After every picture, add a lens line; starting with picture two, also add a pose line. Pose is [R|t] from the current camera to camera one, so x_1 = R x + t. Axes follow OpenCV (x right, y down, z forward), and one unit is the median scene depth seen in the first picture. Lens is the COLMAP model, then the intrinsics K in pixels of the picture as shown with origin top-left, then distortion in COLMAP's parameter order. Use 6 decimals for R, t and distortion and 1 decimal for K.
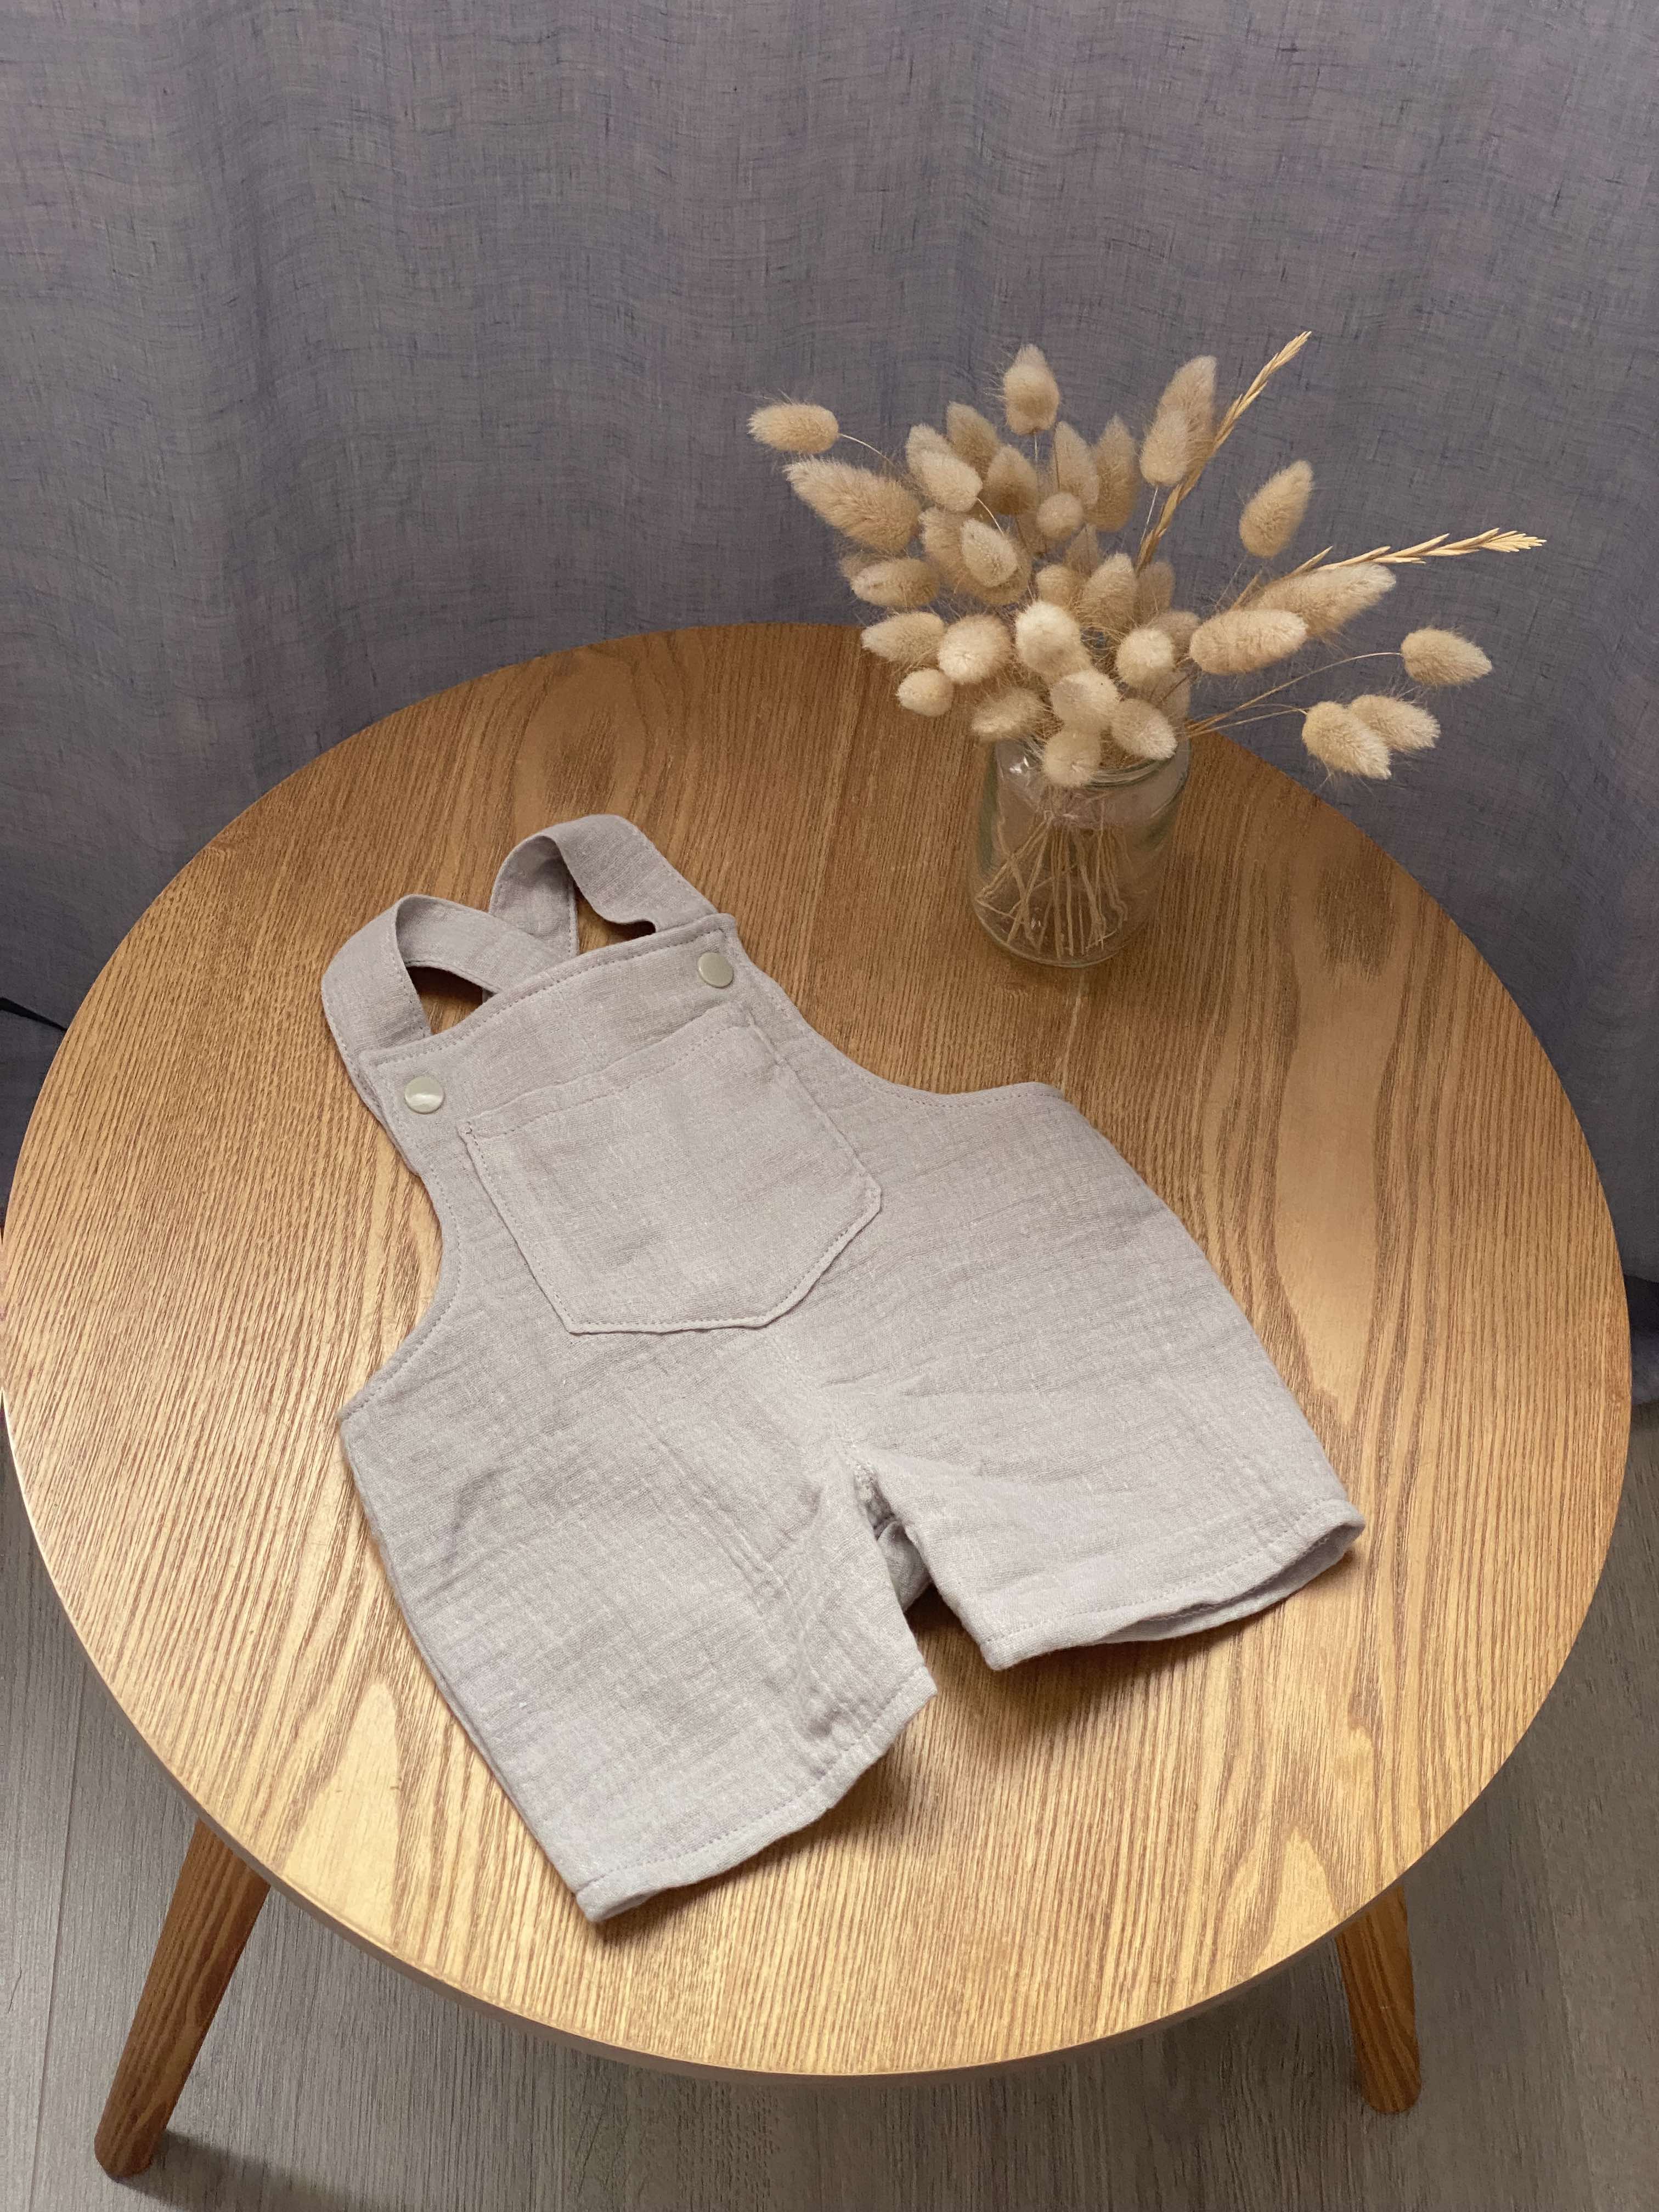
lens RADIAL K [[3275.2, 0, 844.5], [0, 3275.2, 1023.3], [0, 0, 1]] dist [0.038903, 0.000000]
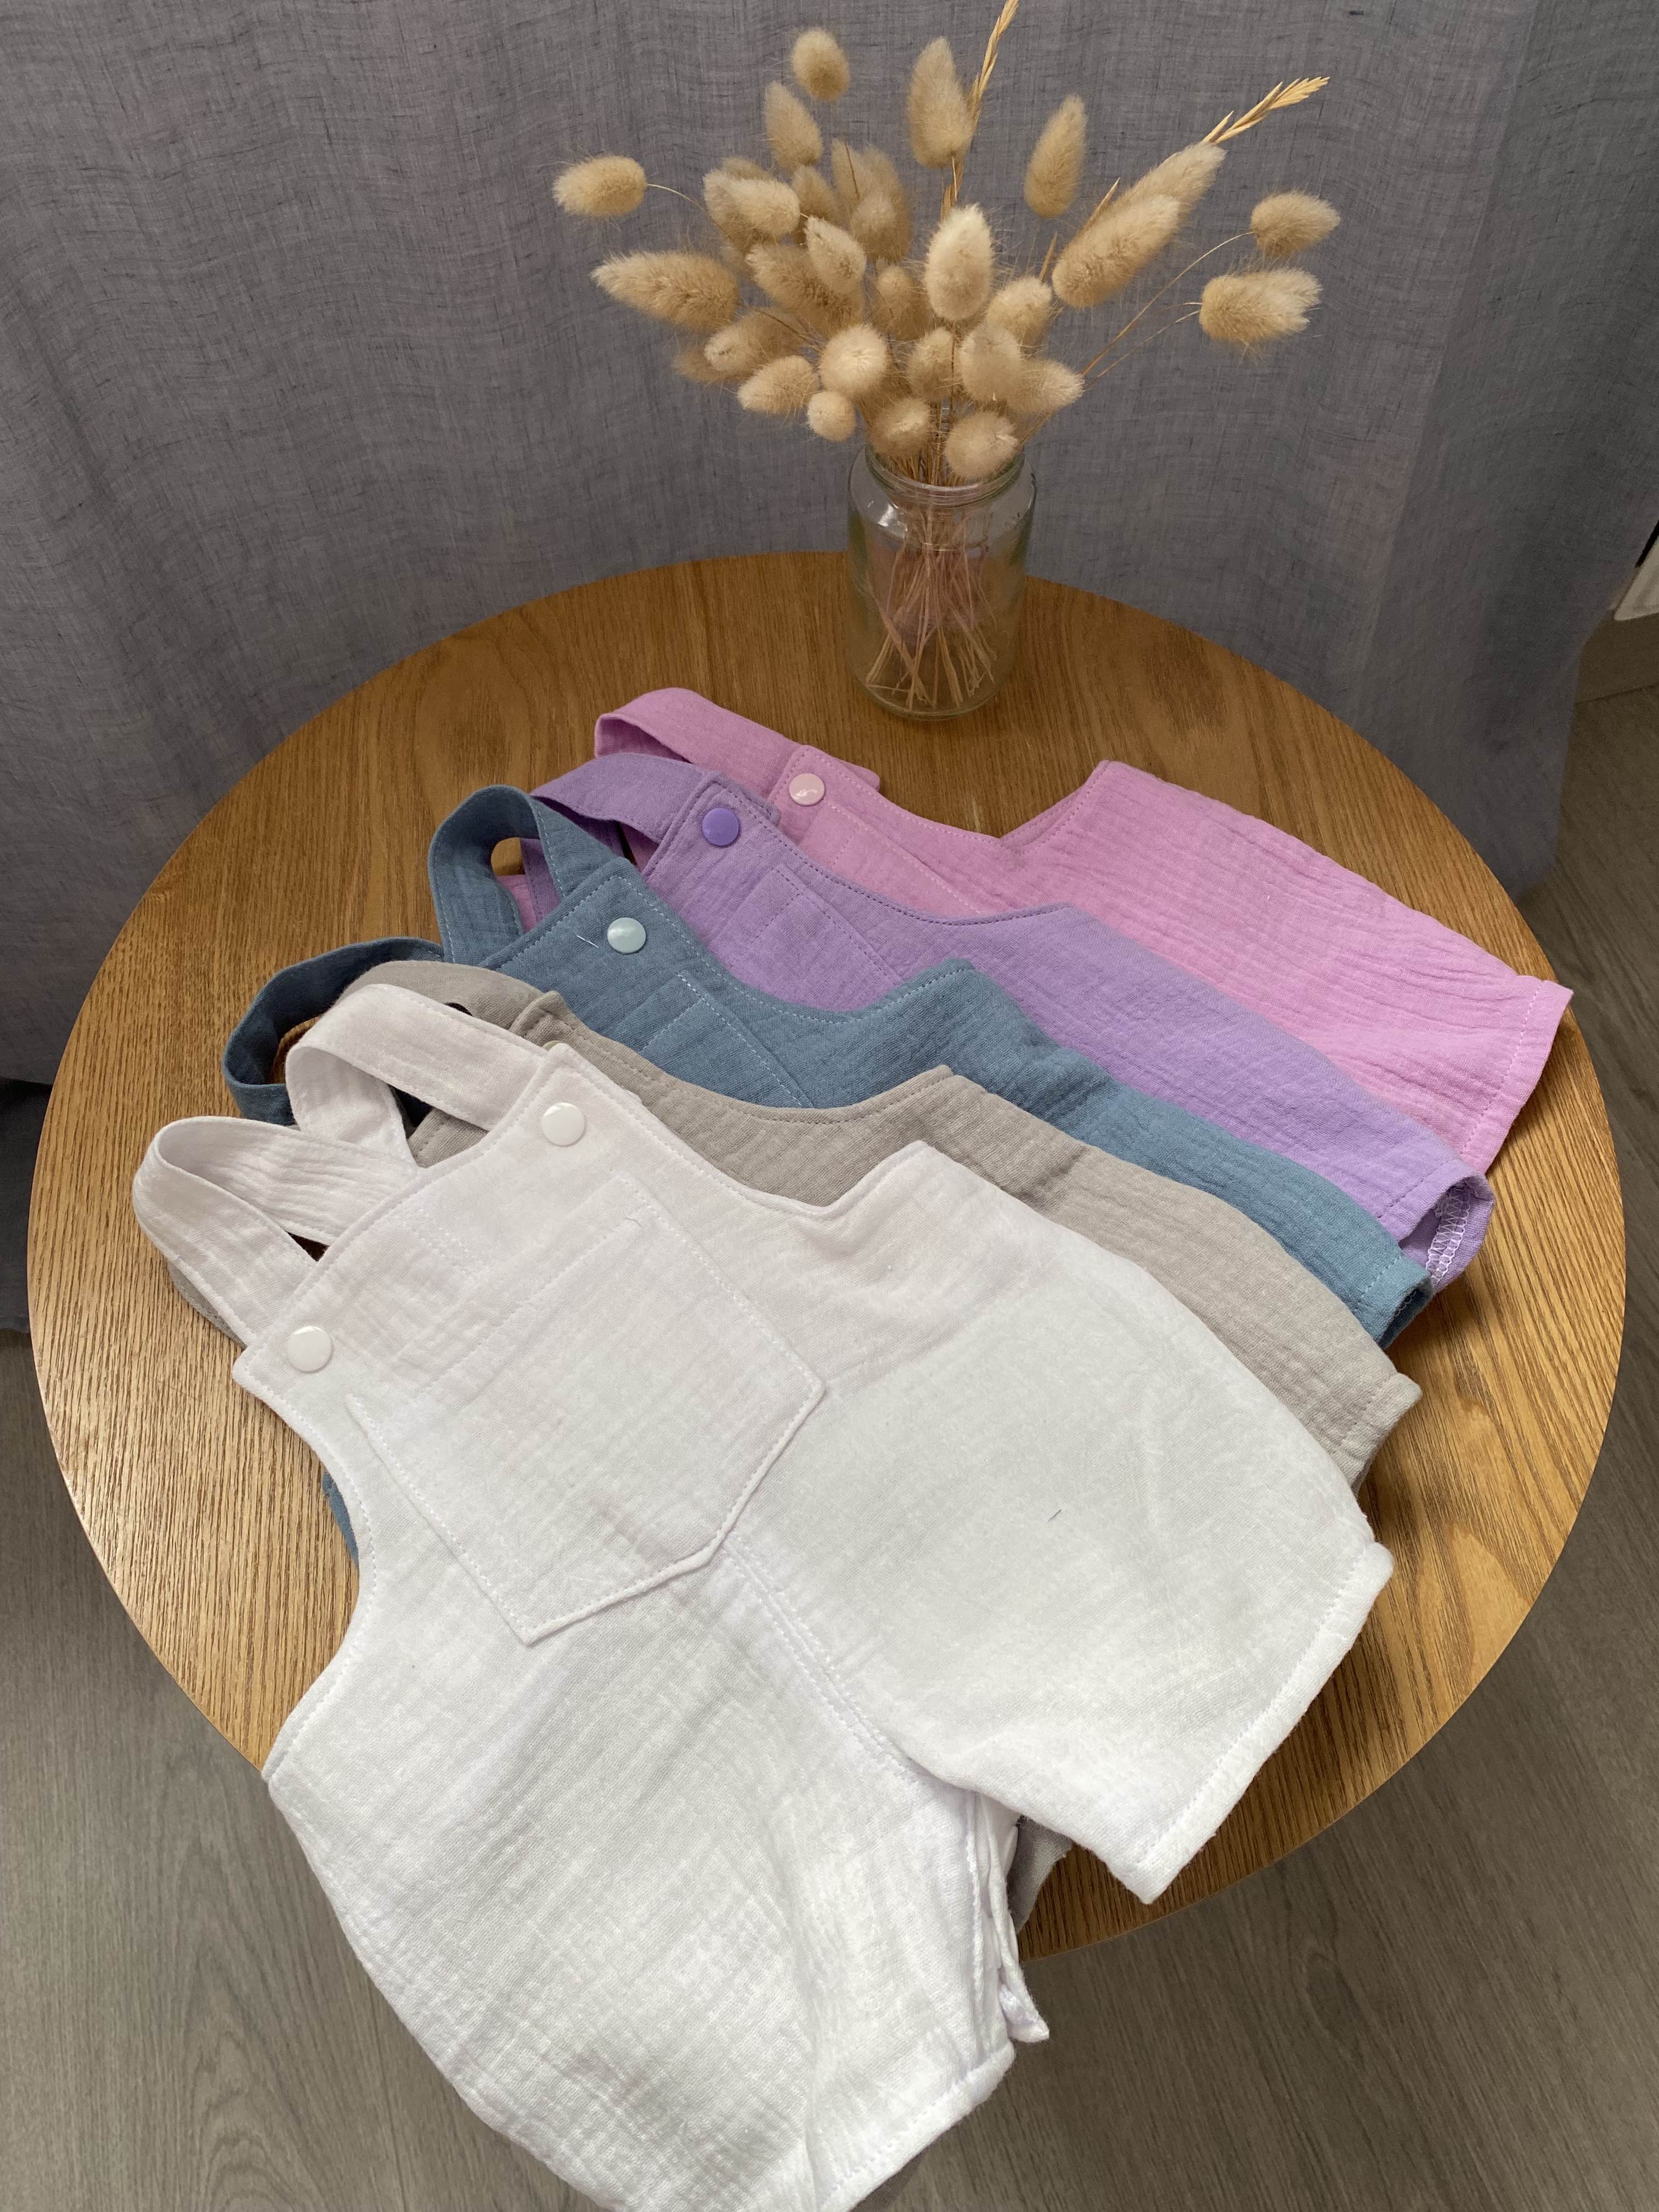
lens RADIAL K [[1664.9, 0, 838.8], [0, 1664.9, 1073.6], [0, 0, 1]] dist [-0.006373, -0.013982]
pose [[0.959349, -0.270964, 0.078918, -0.042207], [0.266210, 0.961670, 0.065754, 0.027015], [-0.093710, -0.042073, 0.994710, 0.480737]]
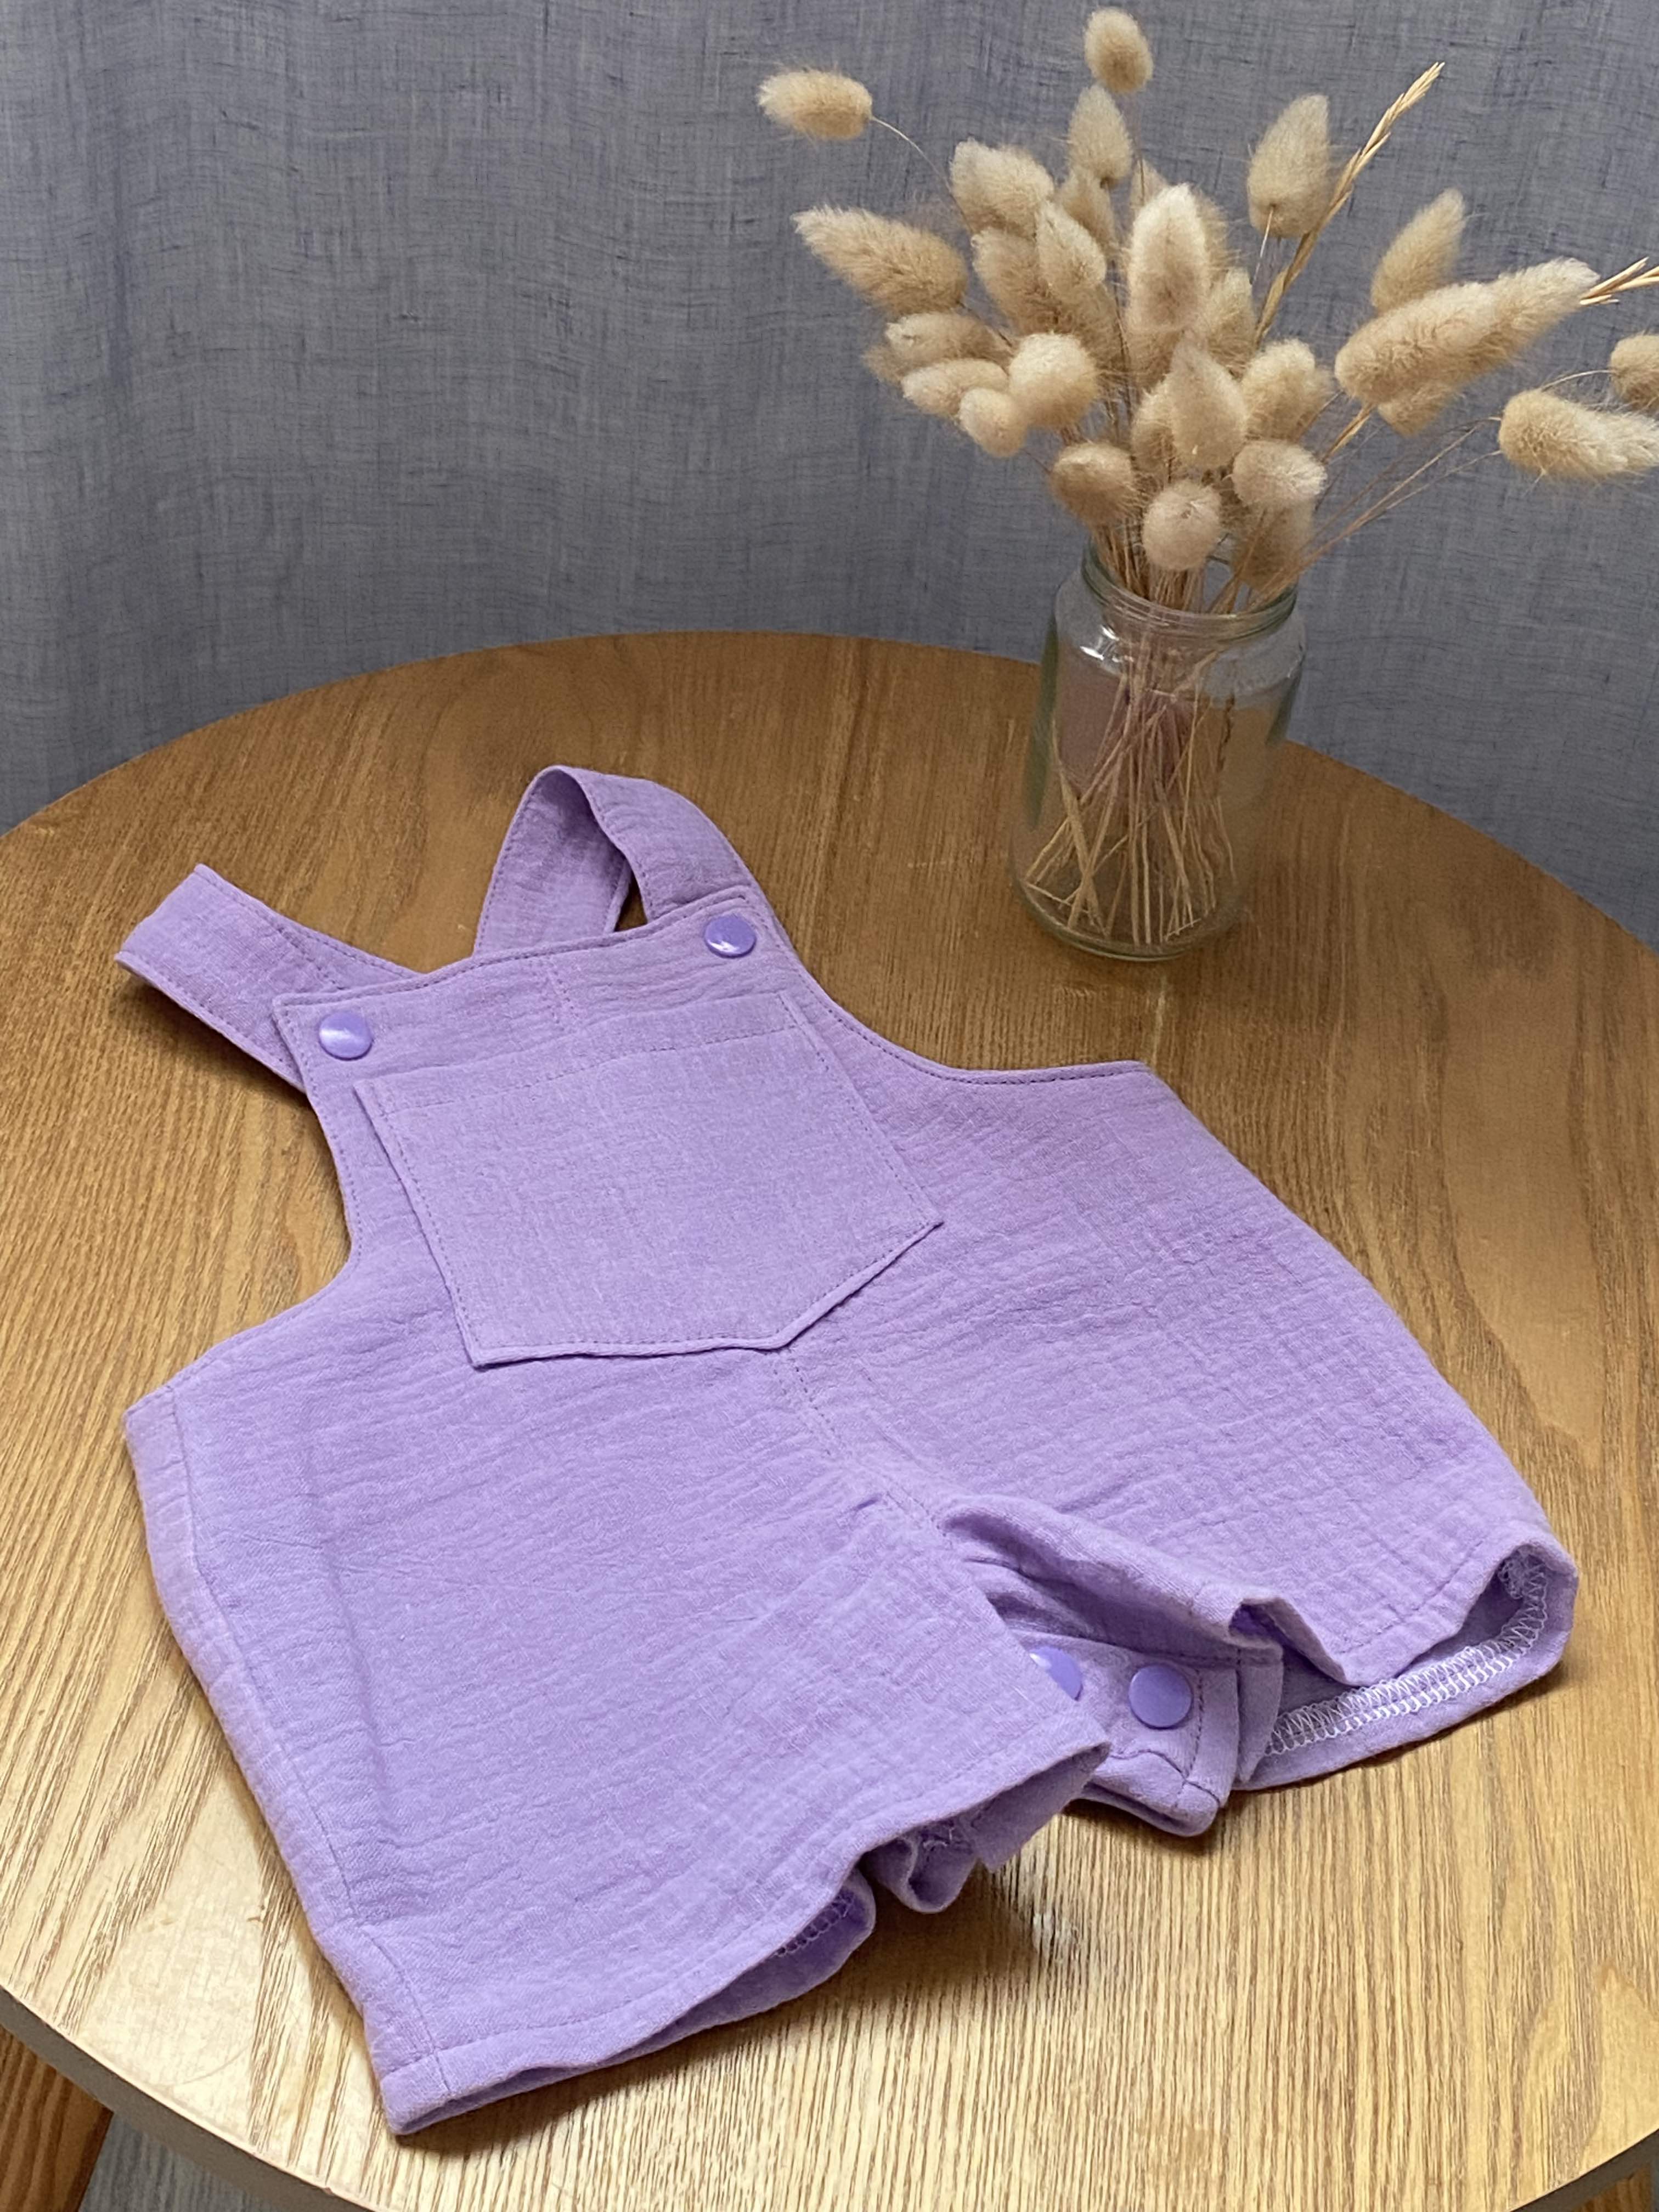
lens RADIAL K [[3275.2, 0, 815.7], [0, 3275.2, 1011.5], [0, 0, 1]] dist [0.038903, 0.000000]
pose [[0.998742, -0.008834, 0.049368, -0.051045], [0.022582, 0.958146, -0.285389, 0.226747], [-0.044781, 0.286145, 0.957139, 0.288178]]
